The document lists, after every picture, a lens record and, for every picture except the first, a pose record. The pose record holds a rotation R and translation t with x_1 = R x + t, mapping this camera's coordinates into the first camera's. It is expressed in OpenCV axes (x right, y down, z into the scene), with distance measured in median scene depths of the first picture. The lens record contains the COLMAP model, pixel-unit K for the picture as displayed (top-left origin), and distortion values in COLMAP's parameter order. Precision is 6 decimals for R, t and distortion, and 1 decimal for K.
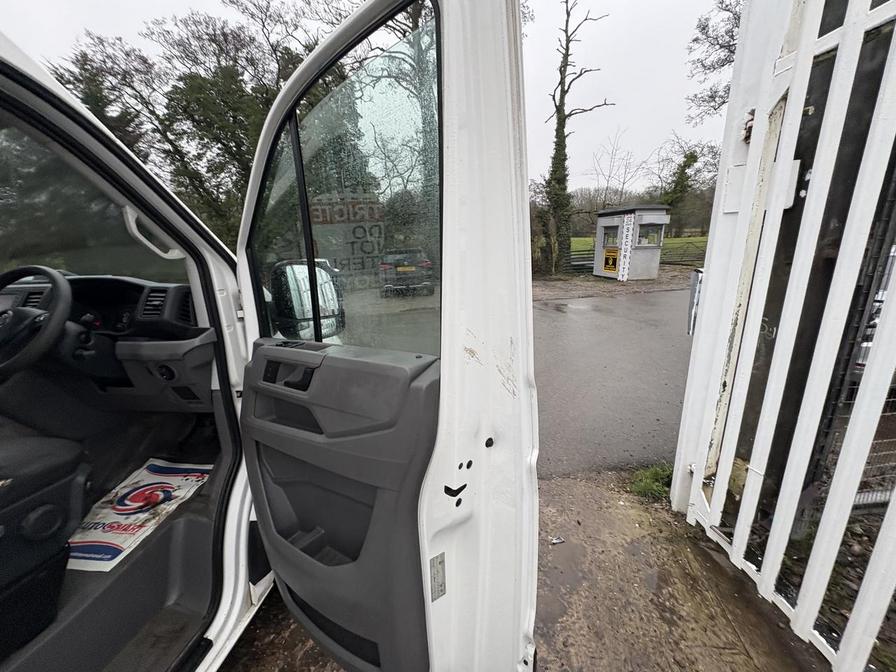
lens RADIAL K [[355.6, 0, 449.6], [0, 355.6, 333.8], [0, 0, 1]] dist [-0.000279, -0.000063]
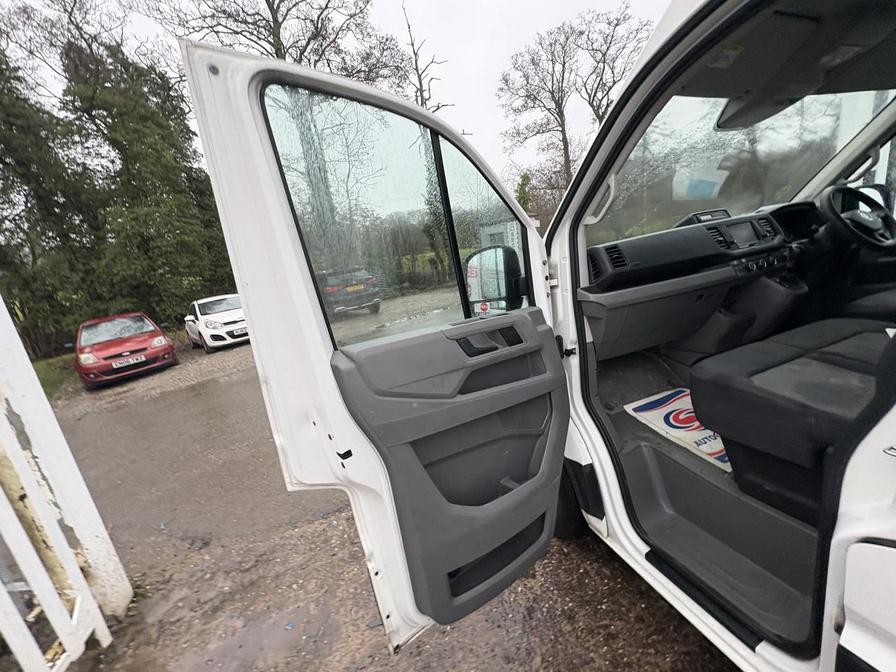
lens RADIAL K [[355.6, 0, 449.8], [0, 355.6, 334.9], [0, 0, 1]] dist [-0.000279, -0.000063]
pose [[0.873353, -0.200129, 0.444076, -0.242464], [0.227468, 0.973748, -0.008523, 0.003988], [-0.430712, 0.108457, 0.895949, 0.031440]]
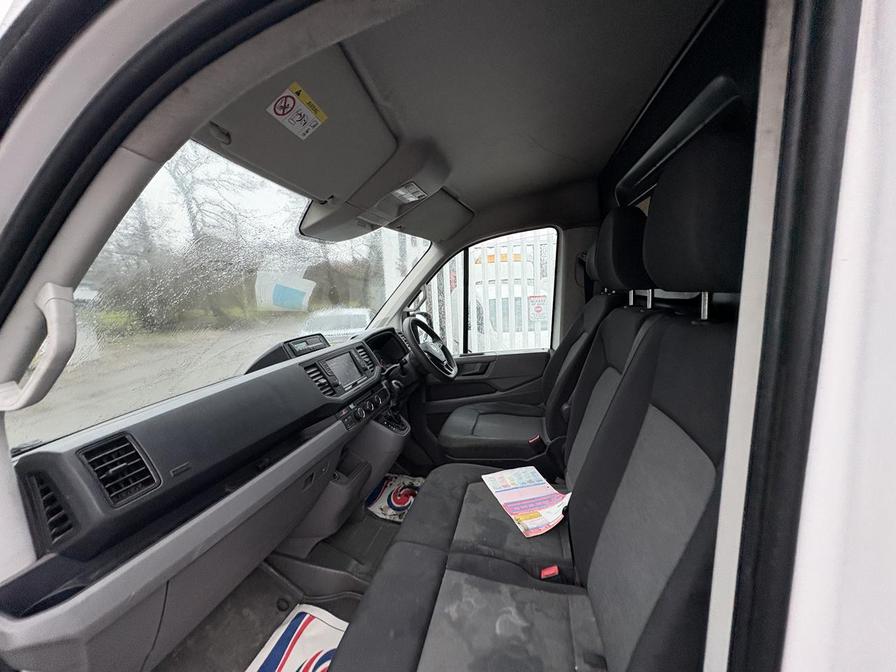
lens RADIAL K [[355.6, 0, 444.5], [0, 355.6, 338.1], [0, 0, 1]] dist [-0.000279, -0.000063]
pose [[0.079761, -0.098617, 0.991924, -0.198344], [0.292821, 0.953509, 0.071252, -0.010852], [-0.952835, 0.284773, 0.104930, 0.050245]]
